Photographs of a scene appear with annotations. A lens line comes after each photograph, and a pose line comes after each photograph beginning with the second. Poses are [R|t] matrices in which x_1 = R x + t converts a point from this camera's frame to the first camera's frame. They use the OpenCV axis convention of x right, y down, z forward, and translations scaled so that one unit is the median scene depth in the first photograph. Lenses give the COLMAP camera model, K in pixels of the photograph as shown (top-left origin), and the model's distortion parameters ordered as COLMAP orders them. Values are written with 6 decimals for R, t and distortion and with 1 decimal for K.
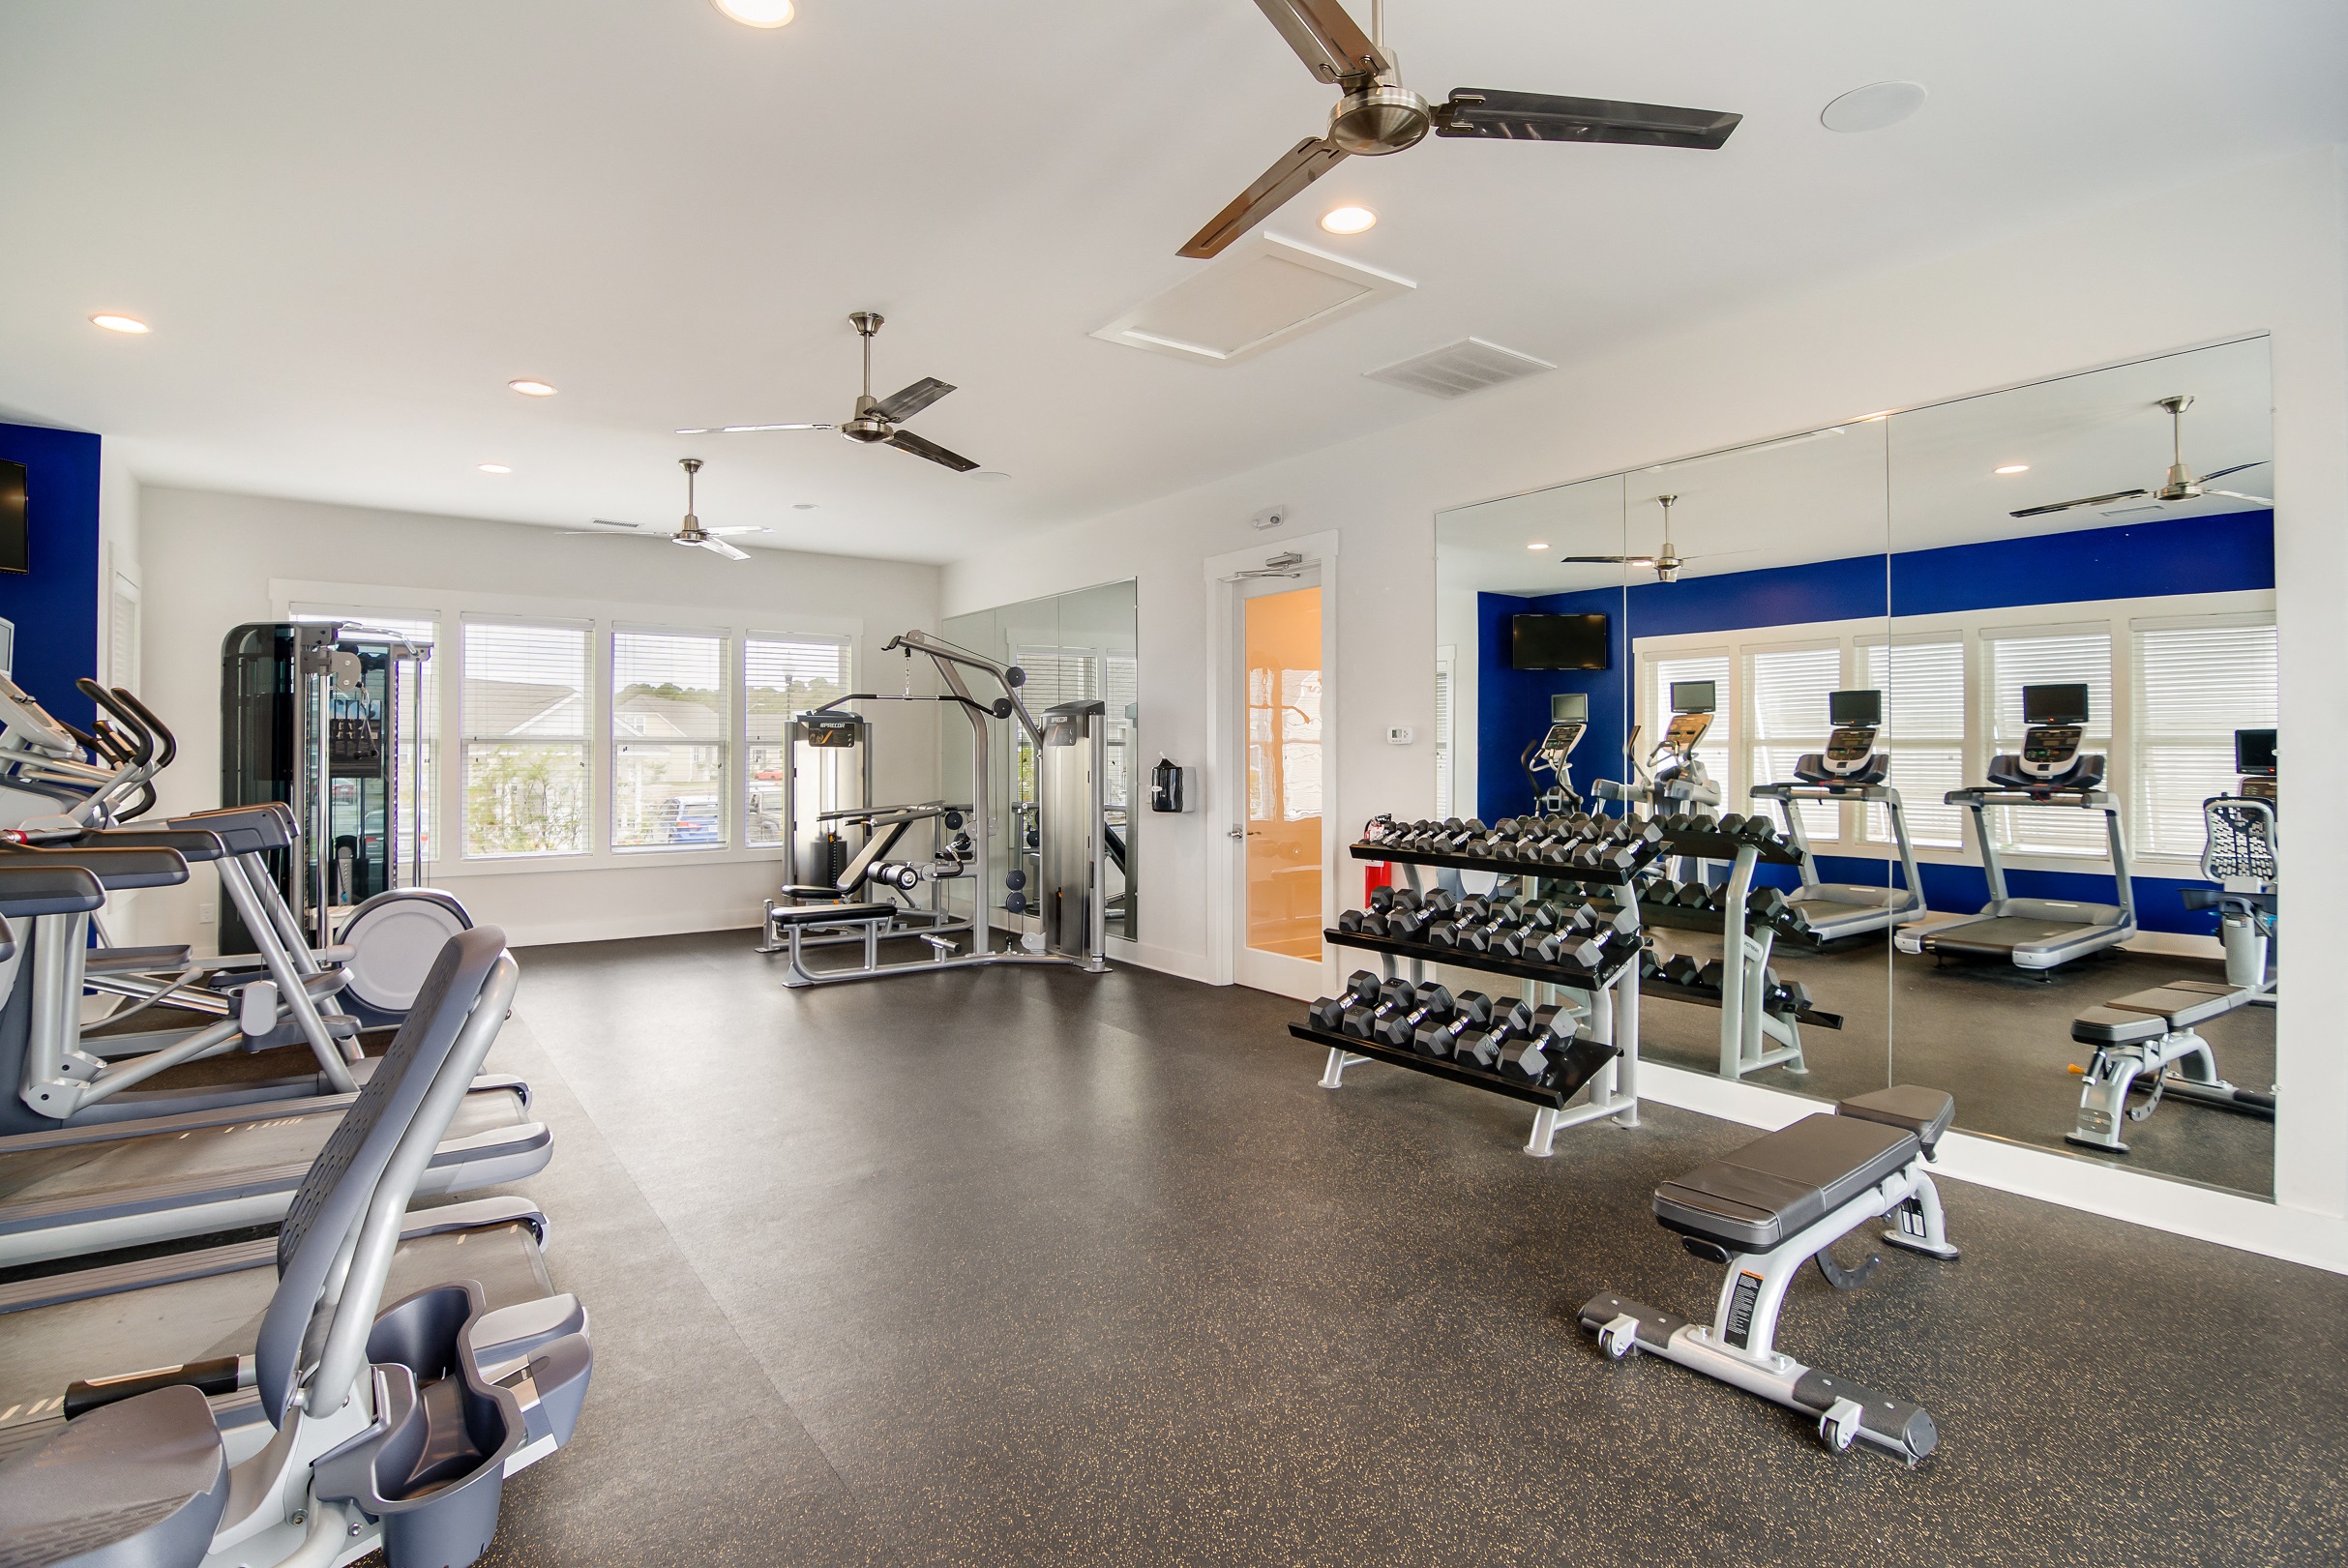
lens RADIAL K [[1152.1, 0, 1172.4], [0, 1152.1, 758.5], [0, 0, 1]] dist [-0.020681, -0.000361]
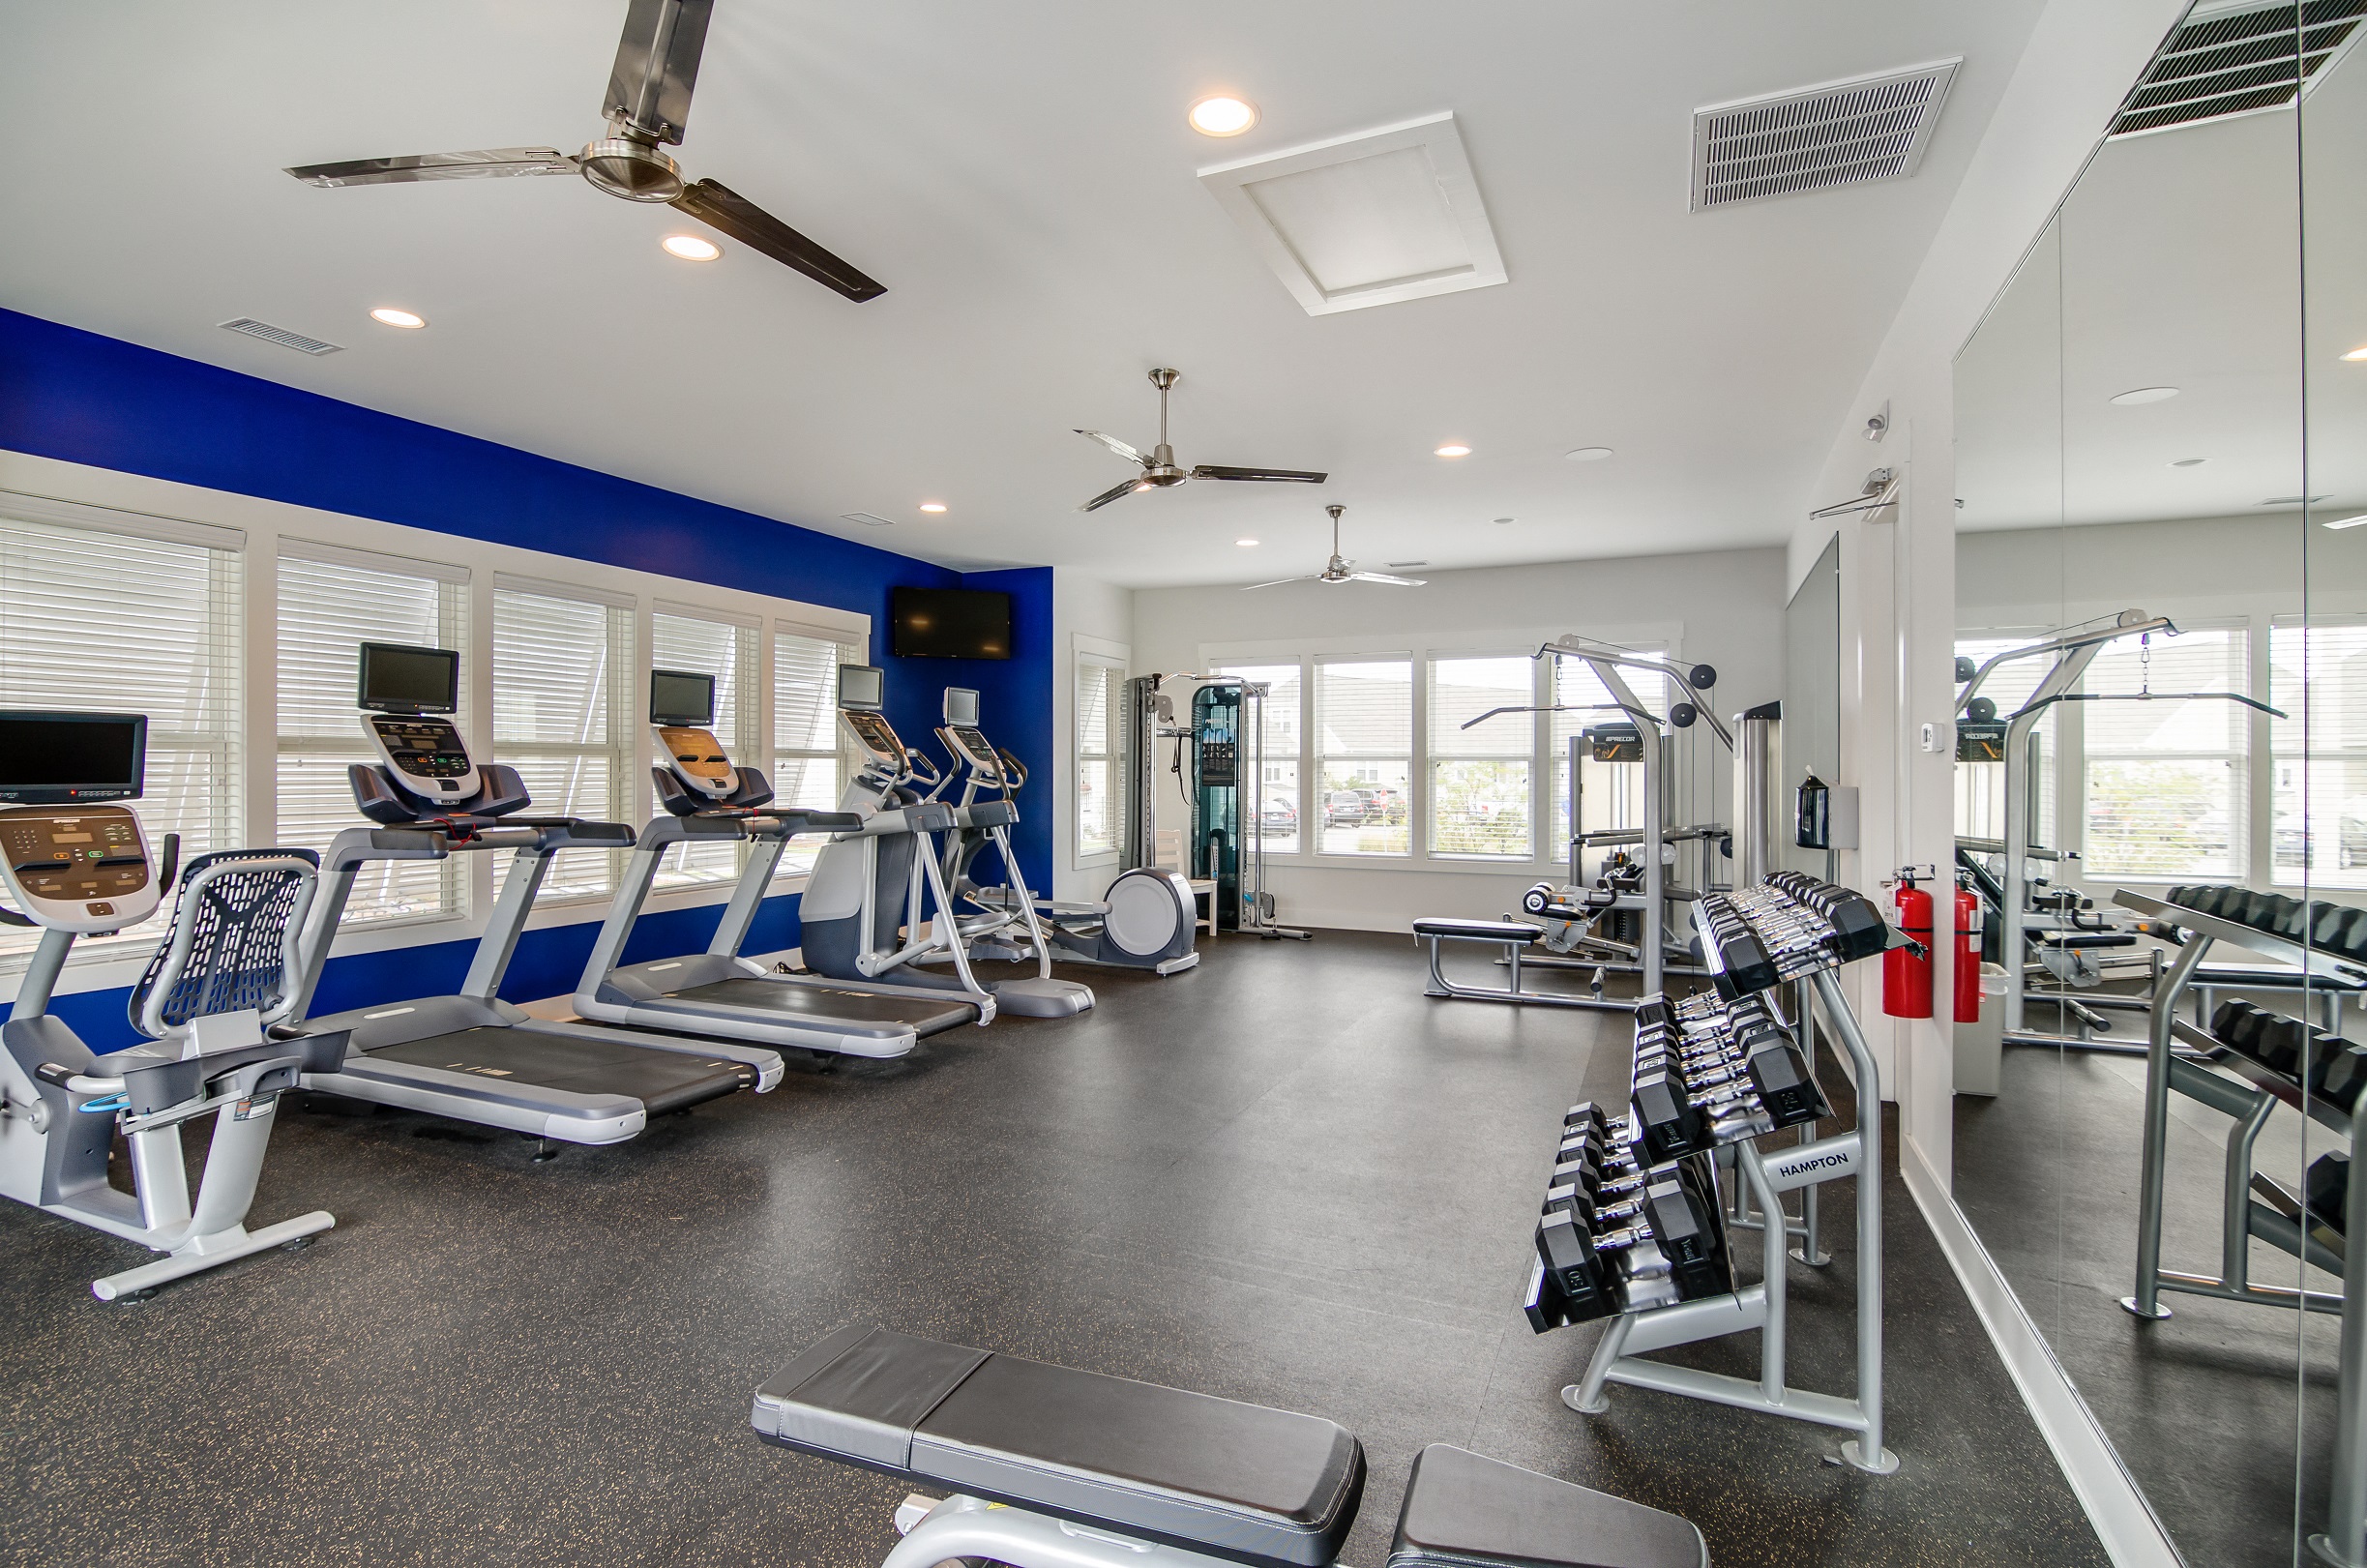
lens RADIAL K [[1131.2, 0, 1183.5], [0, 1131.2, 784.0], [0, 0, 1]] dist [-0.000792, 0.000093]
pose [[0.511181, 0.011477, -0.859397, 0.414600], [-0.004207, 0.999932, 0.010851, -0.000553], [0.859463, -0.001931, 0.511194, 0.278123]]
